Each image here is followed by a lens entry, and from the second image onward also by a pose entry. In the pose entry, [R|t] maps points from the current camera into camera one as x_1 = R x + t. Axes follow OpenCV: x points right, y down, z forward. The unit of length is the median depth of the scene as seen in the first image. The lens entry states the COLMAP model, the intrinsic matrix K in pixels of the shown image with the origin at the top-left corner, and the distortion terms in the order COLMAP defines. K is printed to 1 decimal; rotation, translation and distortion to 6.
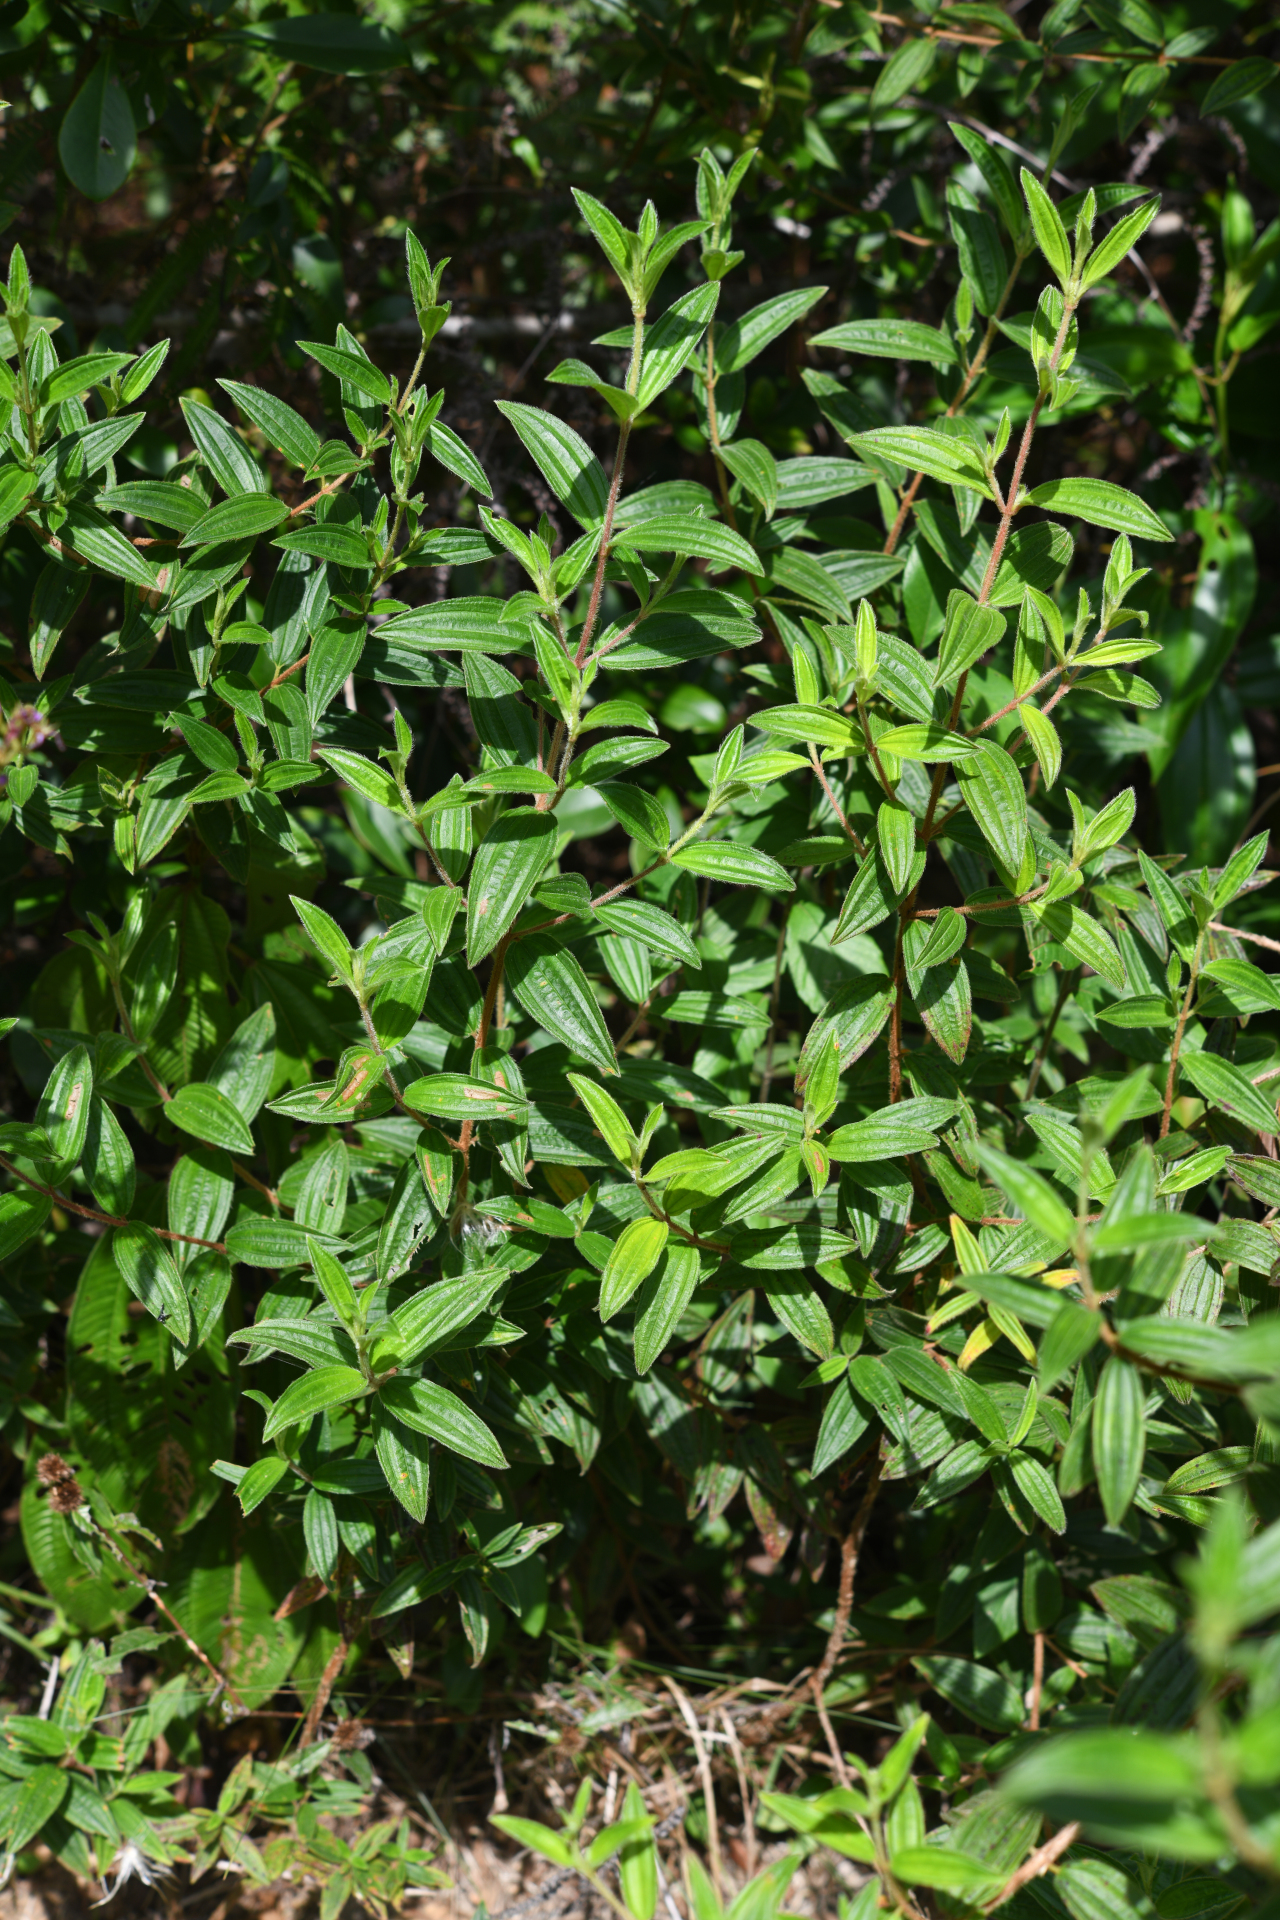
lens RADIAL K [[3323.9, 0, 639.6], [0, 3323.9, 960.5], [0, 0, 1]] dist [-0.029999, 0.000000]
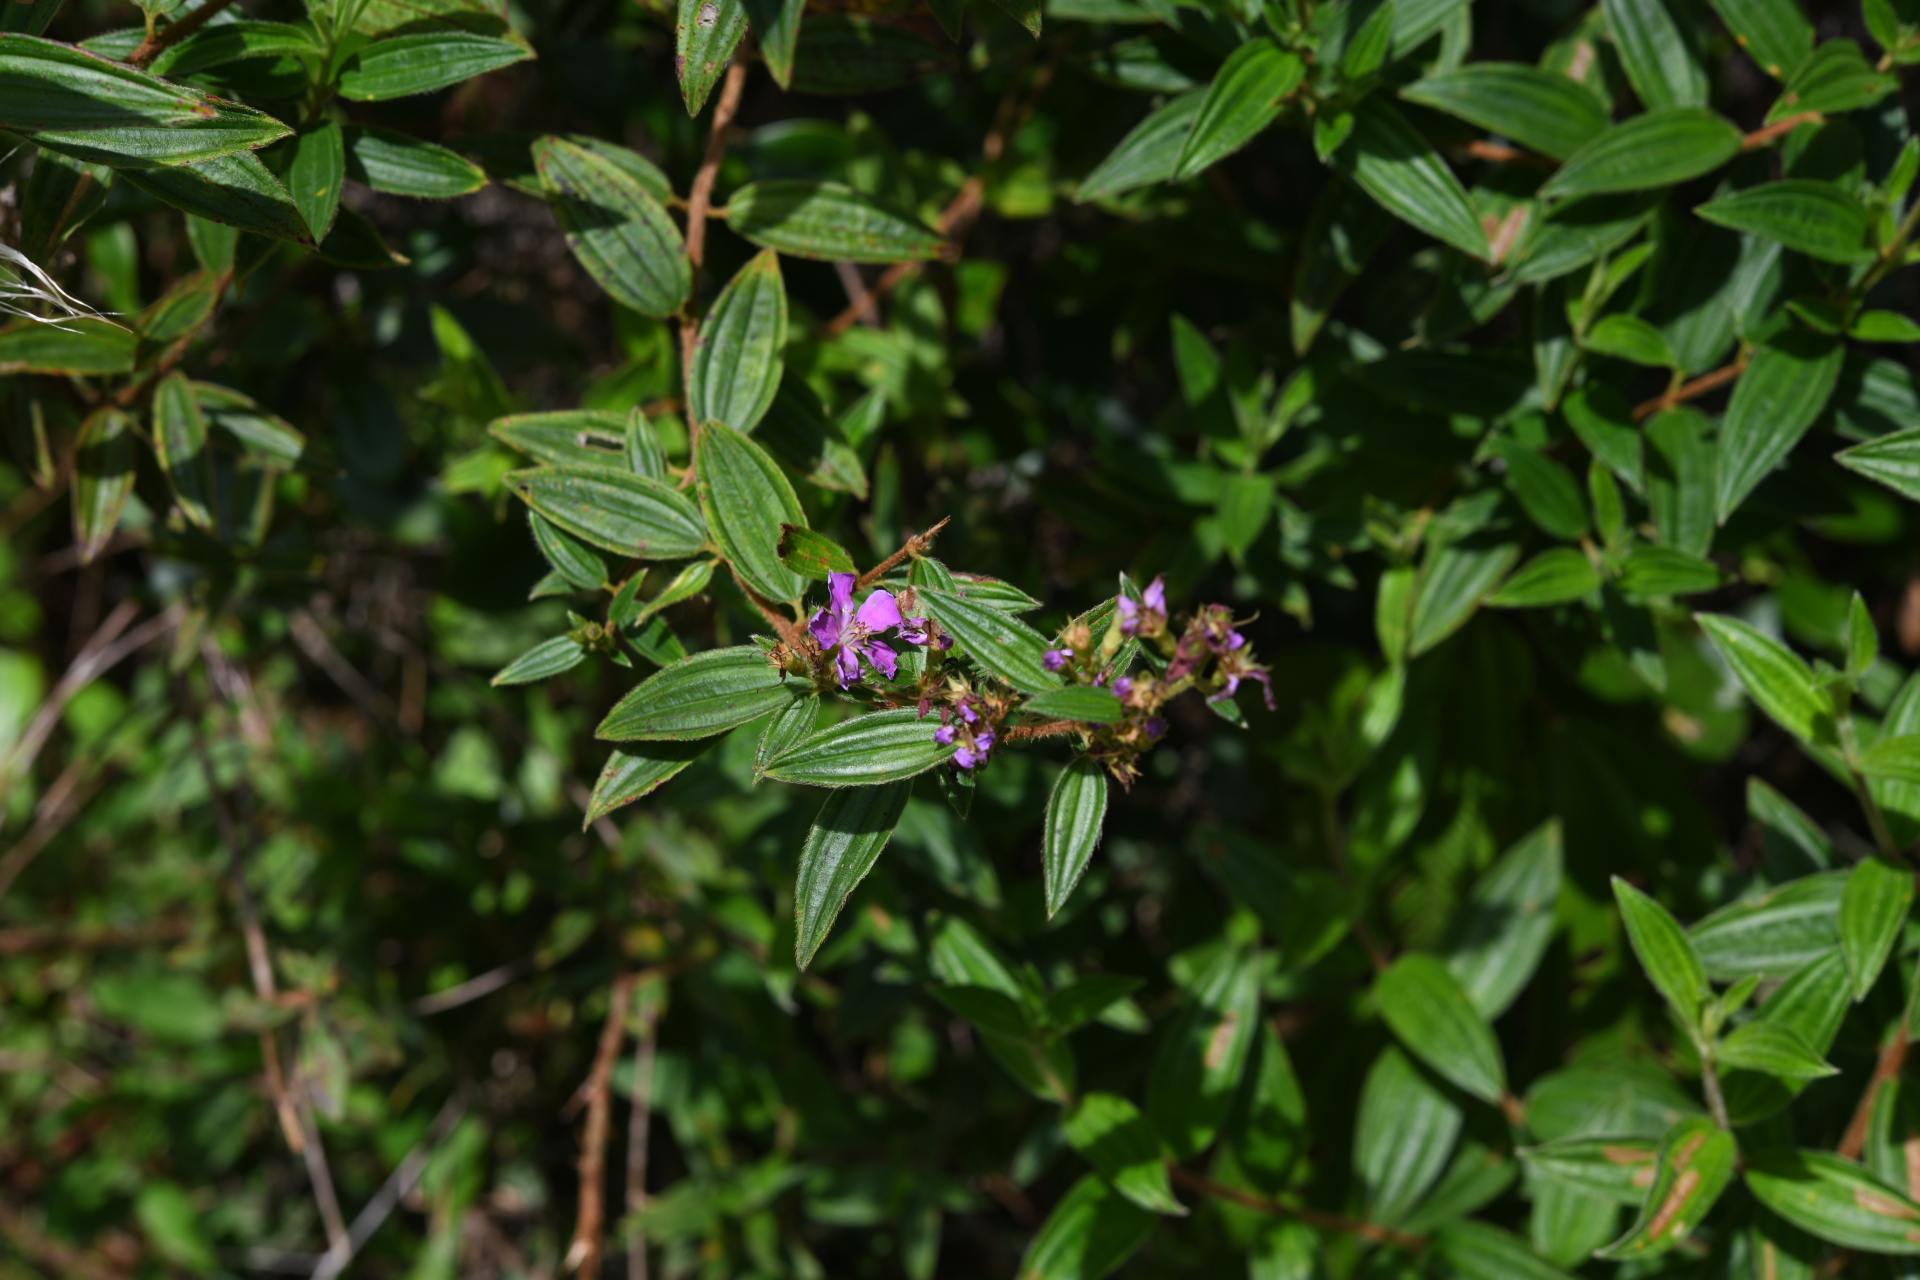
lens RADIAL K [[3323.9, 0, 959.6], [0, 3323.9, 638.9], [0, 0, 1]] dist [-0.029999, 0.000000]
pose [[0.941494, 0.169726, -0.291173, -0.047653], [-0.157046, 0.985346, 0.066561, -0.064054], [0.298203, -0.016939, 0.954352, 0.379648]]
